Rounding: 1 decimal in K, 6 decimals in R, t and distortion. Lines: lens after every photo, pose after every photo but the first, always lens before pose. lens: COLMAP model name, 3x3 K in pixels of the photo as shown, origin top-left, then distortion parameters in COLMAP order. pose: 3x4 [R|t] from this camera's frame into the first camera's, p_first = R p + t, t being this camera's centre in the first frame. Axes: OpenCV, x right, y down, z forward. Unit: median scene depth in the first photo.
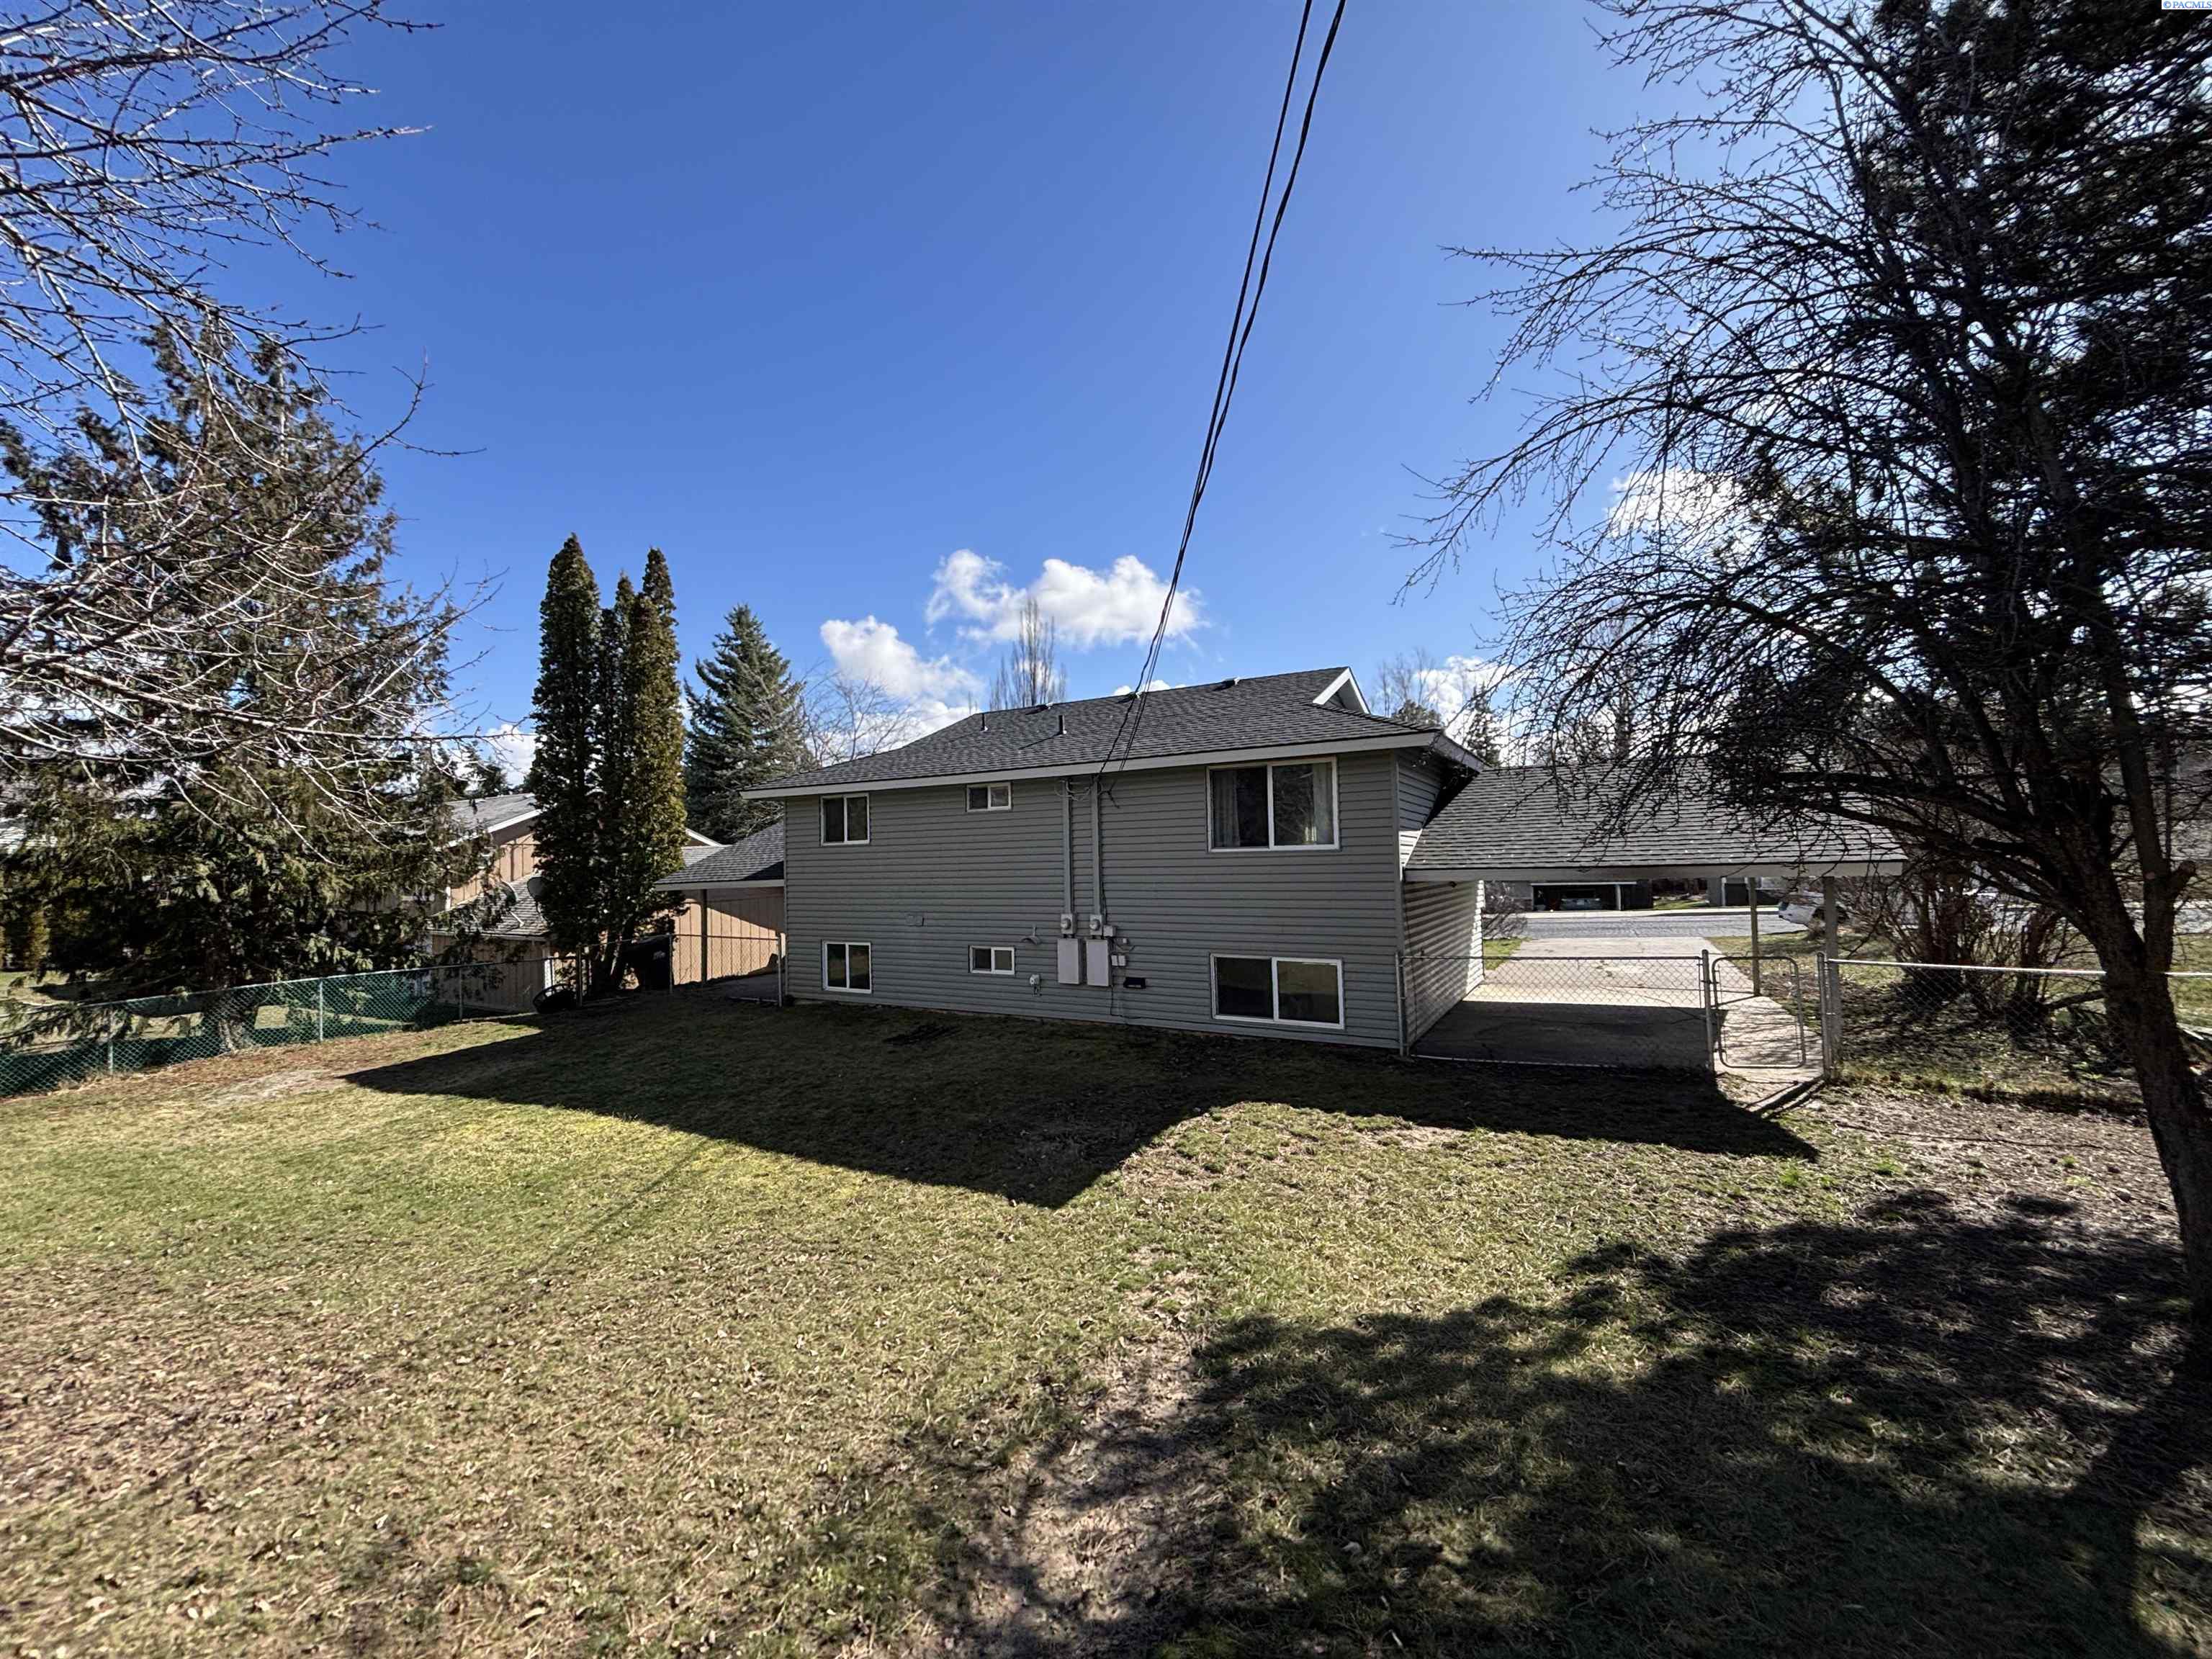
lens RADIAL K [[886.3, 0, 1105.0], [0, 886.3, 827.7], [0, 0, 1]] dist [-0.004065, 0.002048]
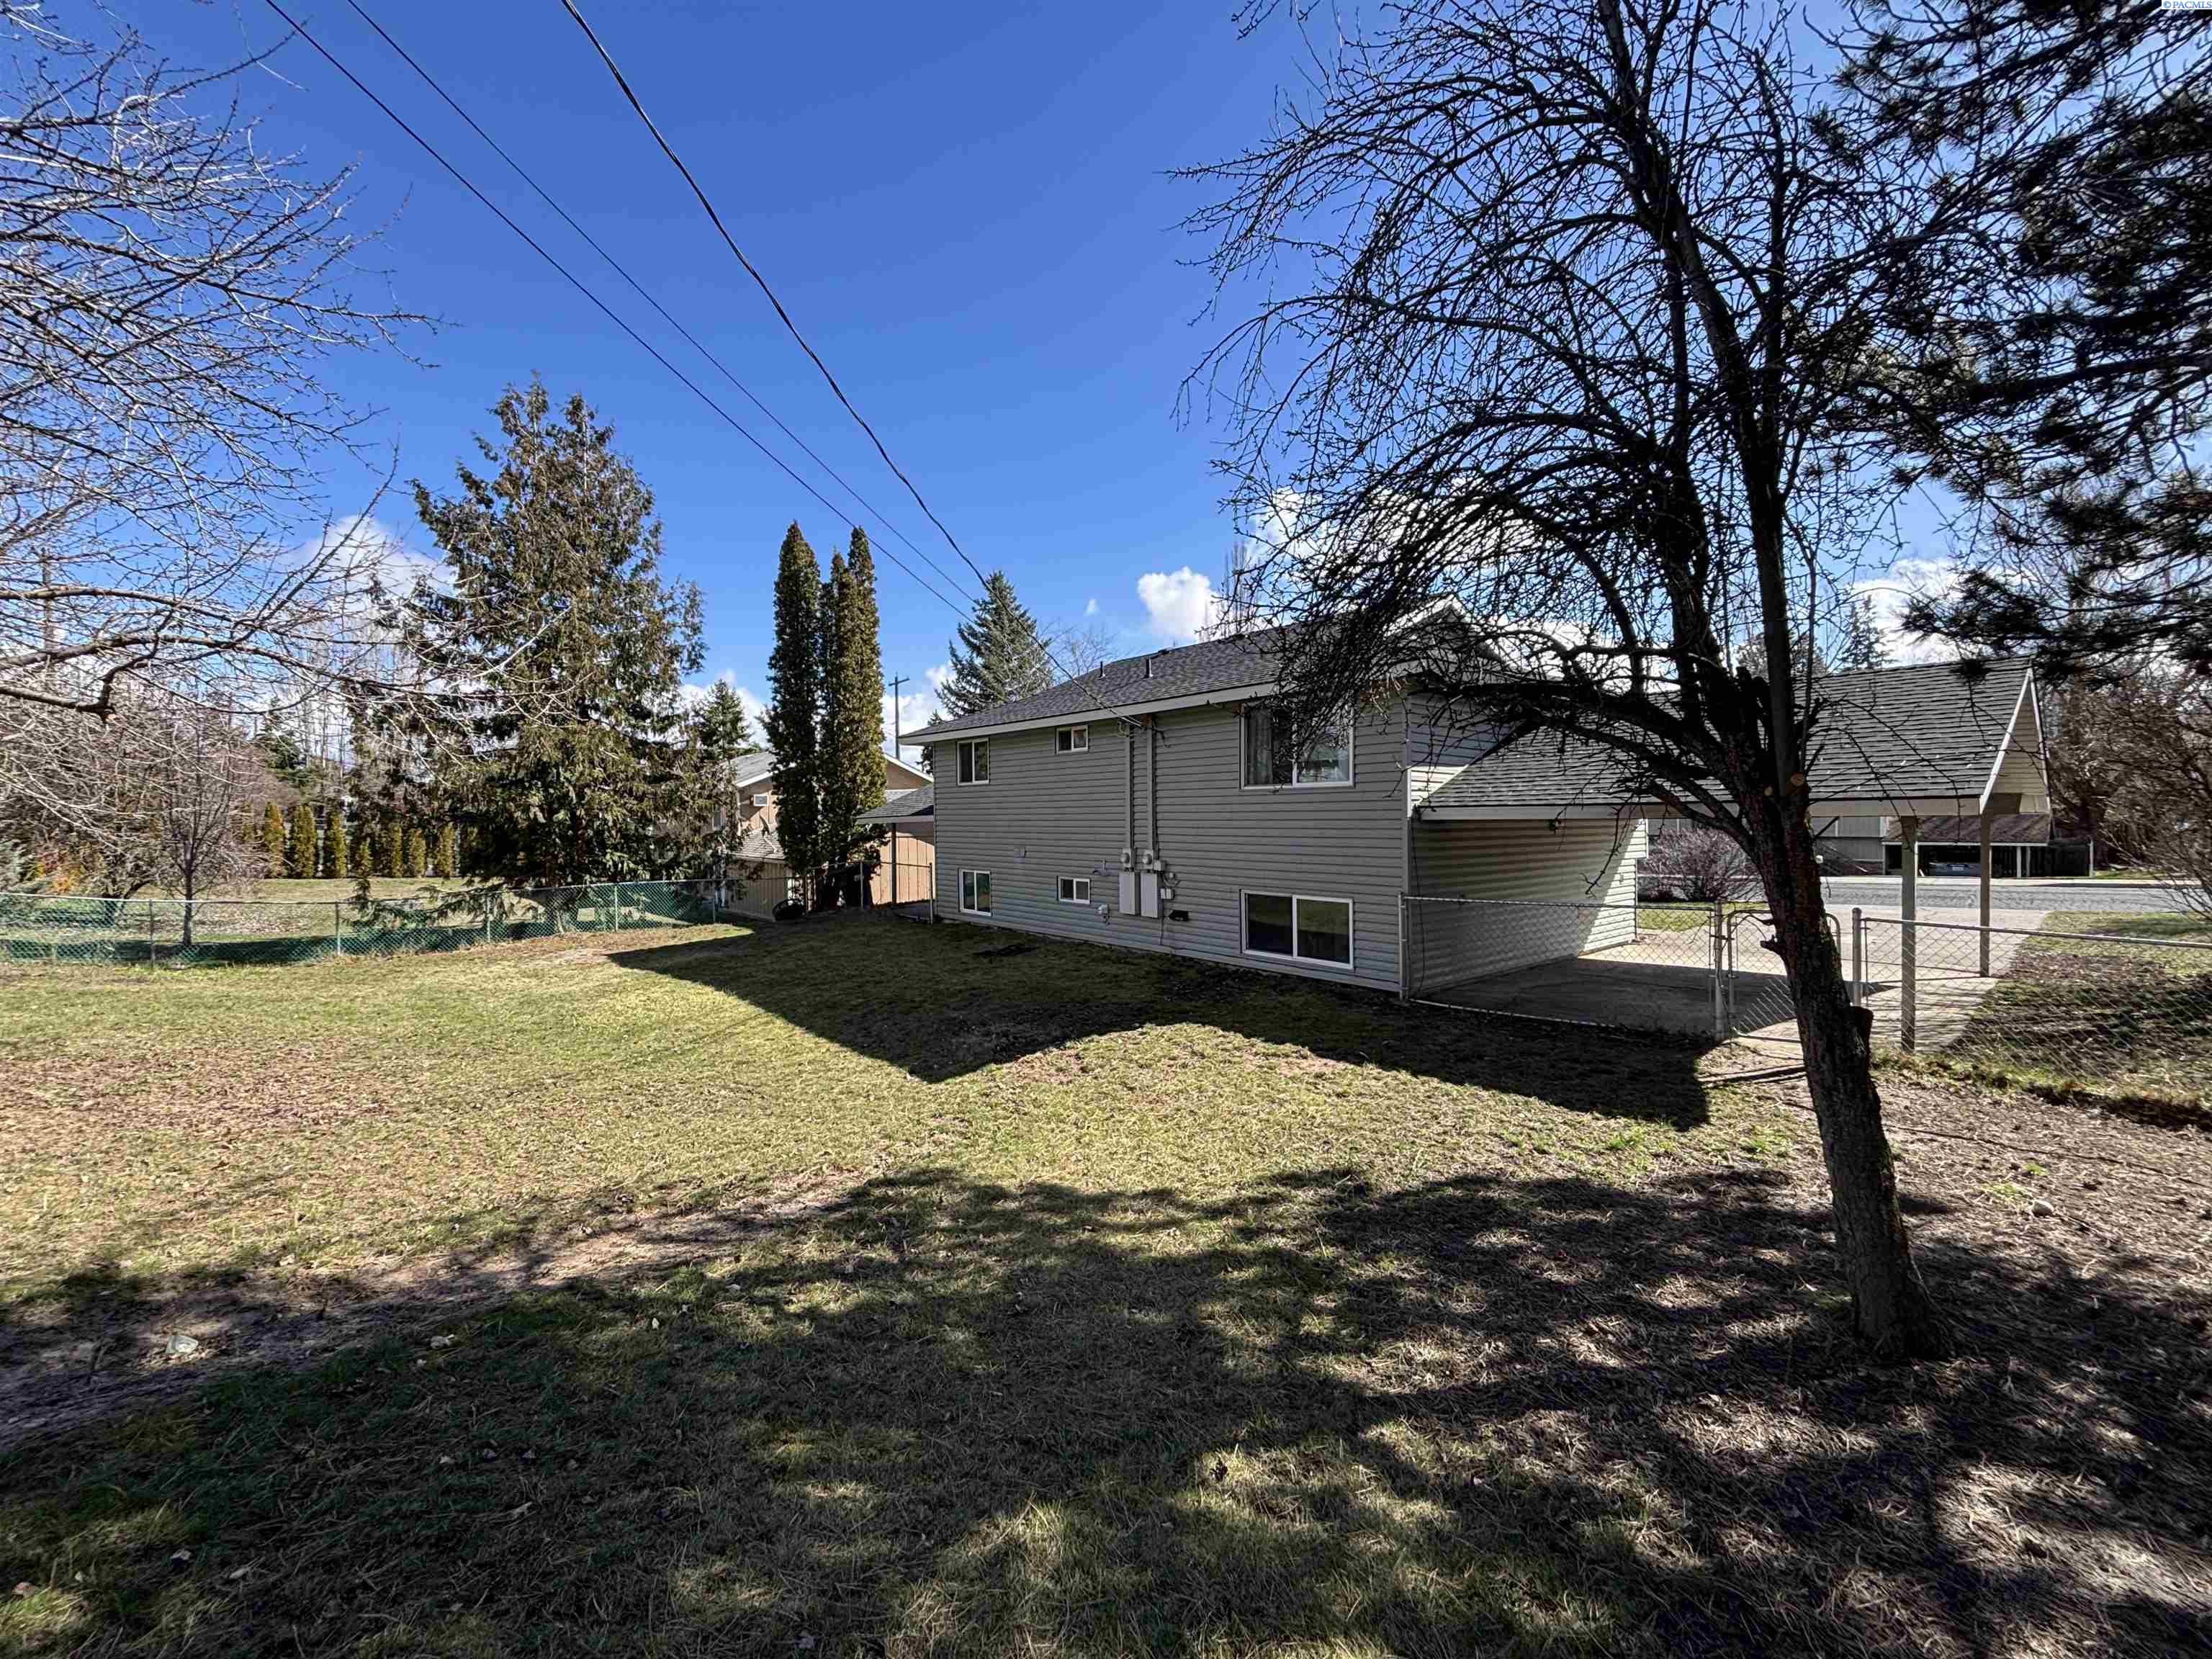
lens RADIAL K [[886.3, 0, 1106.6], [0, 886.3, 826.9], [0, 0, 1]] dist [-0.004065, 0.002048]
pose [[0.942912, 0.019063, -0.332497, 0.449123], [-0.001245, 0.998555, 0.053719, 0.024102], [0.333041, -0.050238, 0.941573, -0.004044]]
